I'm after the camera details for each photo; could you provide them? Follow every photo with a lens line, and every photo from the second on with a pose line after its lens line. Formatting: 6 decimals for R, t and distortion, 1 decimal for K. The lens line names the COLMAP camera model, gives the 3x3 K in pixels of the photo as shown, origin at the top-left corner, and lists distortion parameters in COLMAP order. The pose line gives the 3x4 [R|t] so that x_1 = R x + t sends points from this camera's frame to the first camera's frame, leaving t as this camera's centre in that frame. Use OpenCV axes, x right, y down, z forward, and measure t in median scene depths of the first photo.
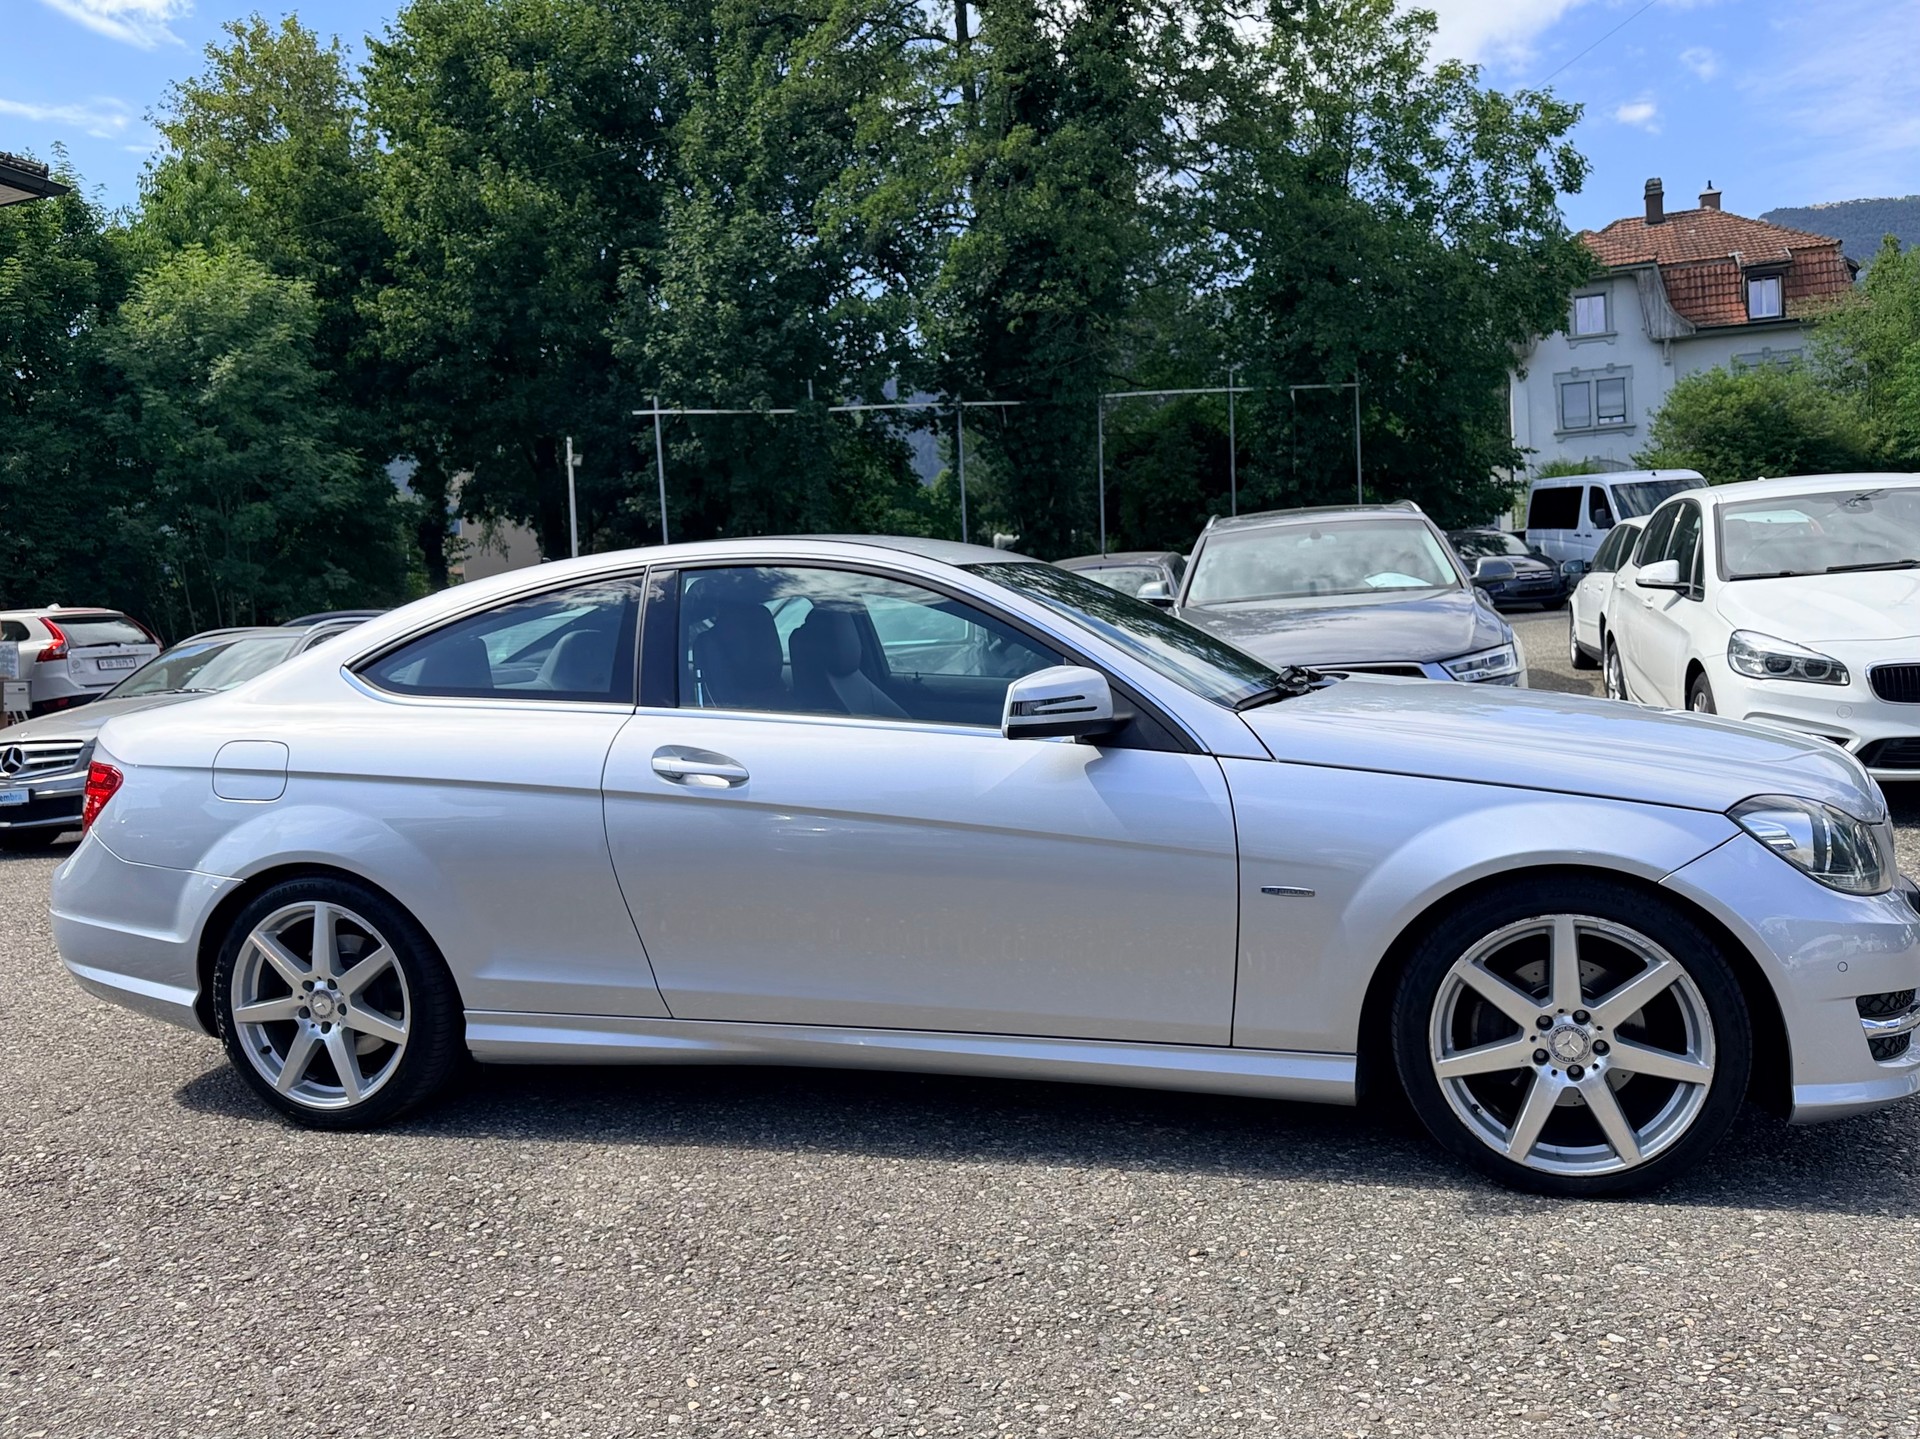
lens RADIAL K [[1545.5, 0, 969.9], [0, 1545.5, 727.9], [0, 0, 1]] dist [0.057510, -0.086101]
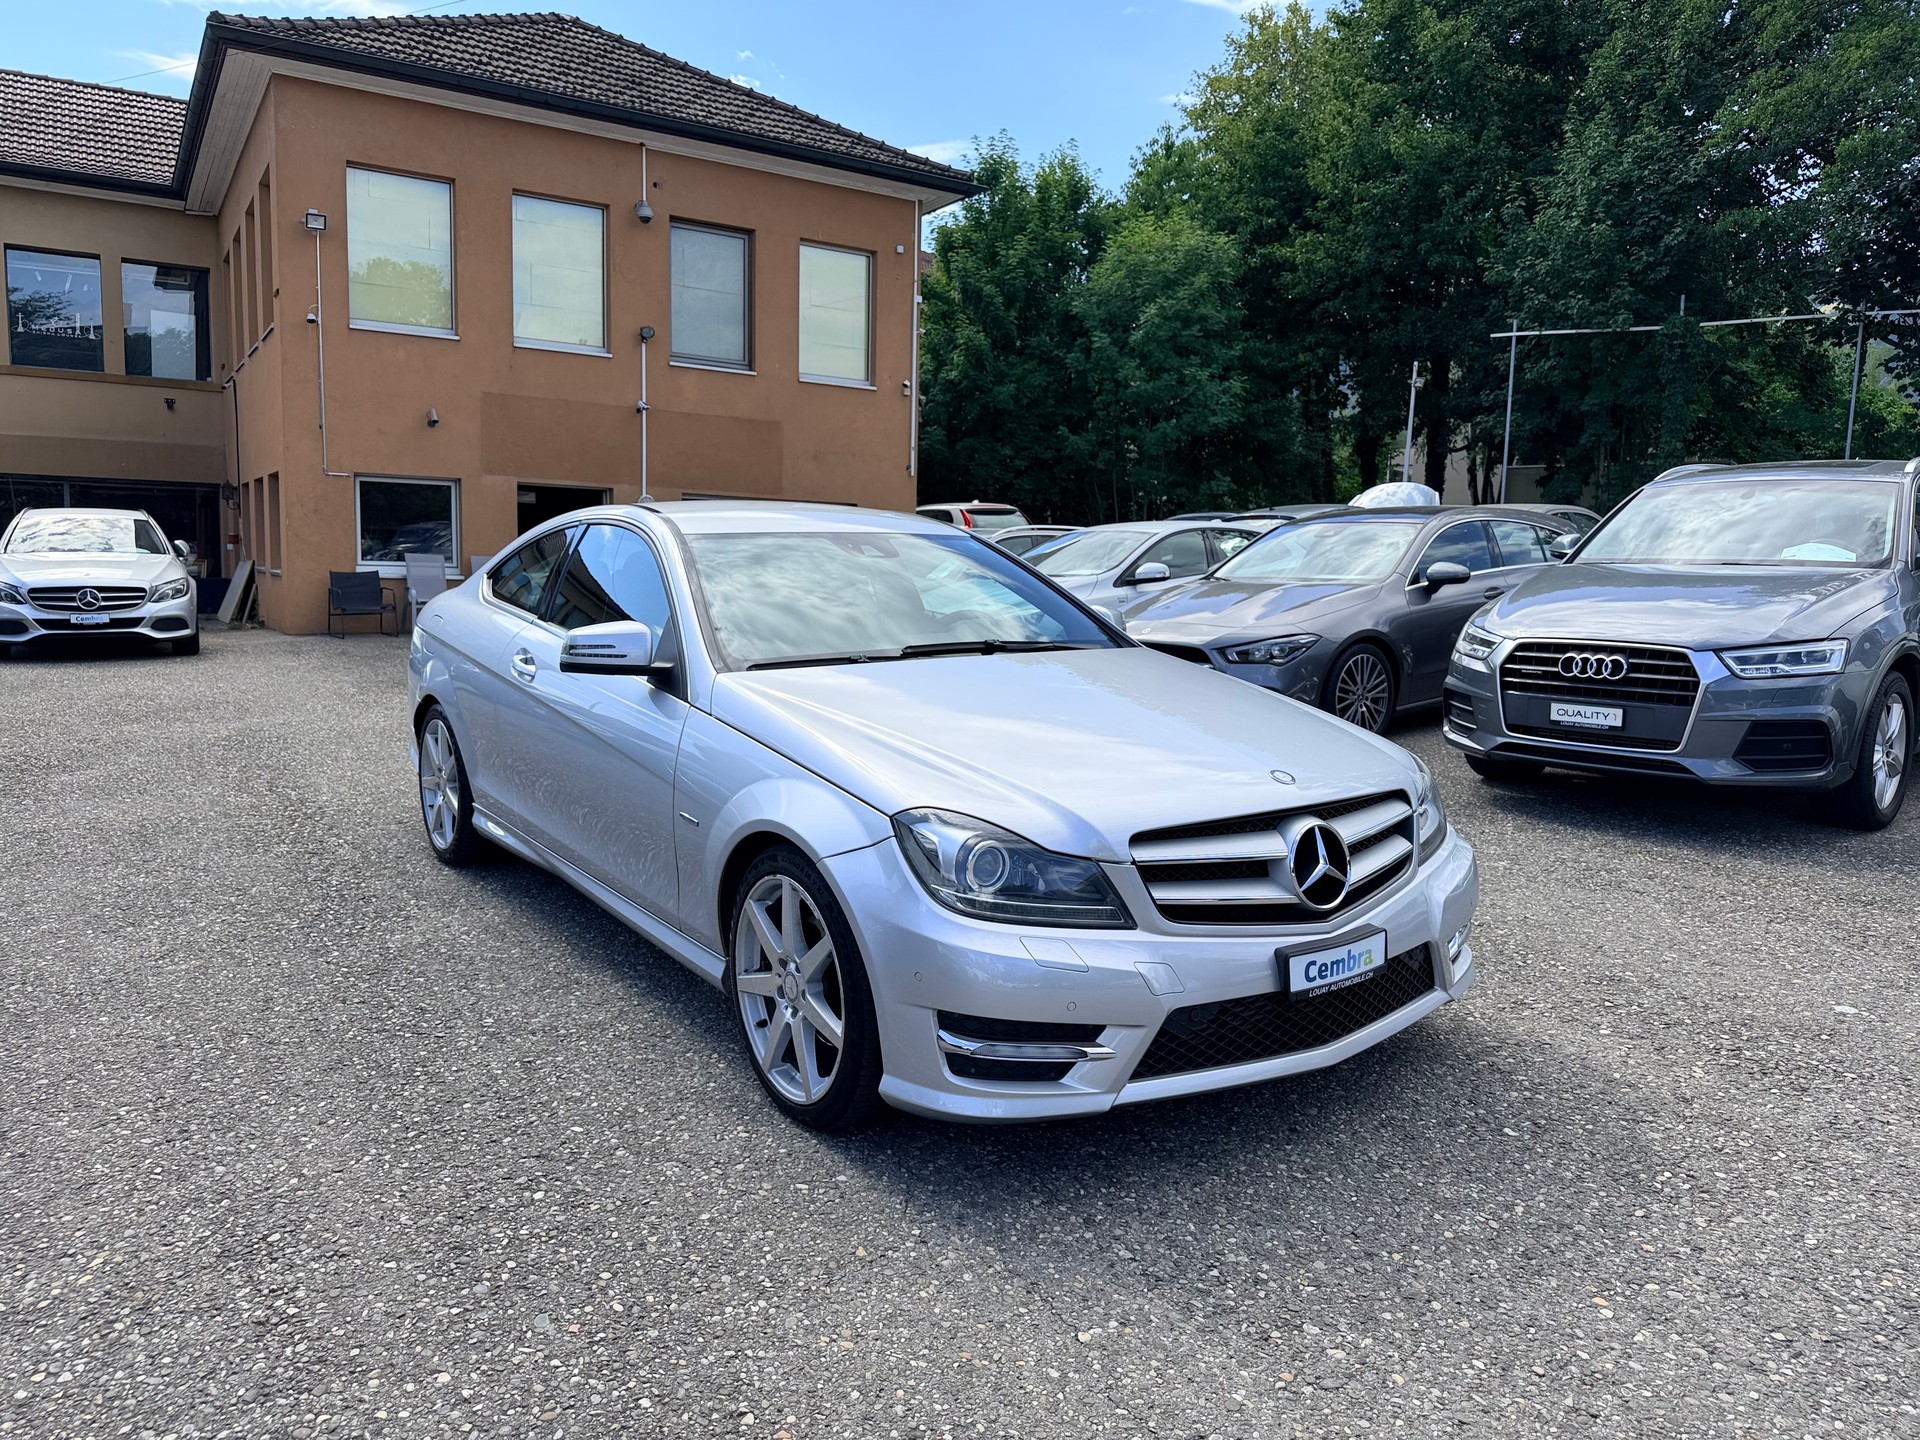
lens RADIAL K [[1349.7, 0, 1005.0], [0, 1349.7, 758.8], [0, 0, 1]] dist [-0.006116, -0.019313]
pose [[0.796328, 0.148616, -0.586323, 0.104130], [-0.084051, 0.987130, 0.136054, -0.011077], [0.598996, -0.059063, 0.798571, 0.029360]]
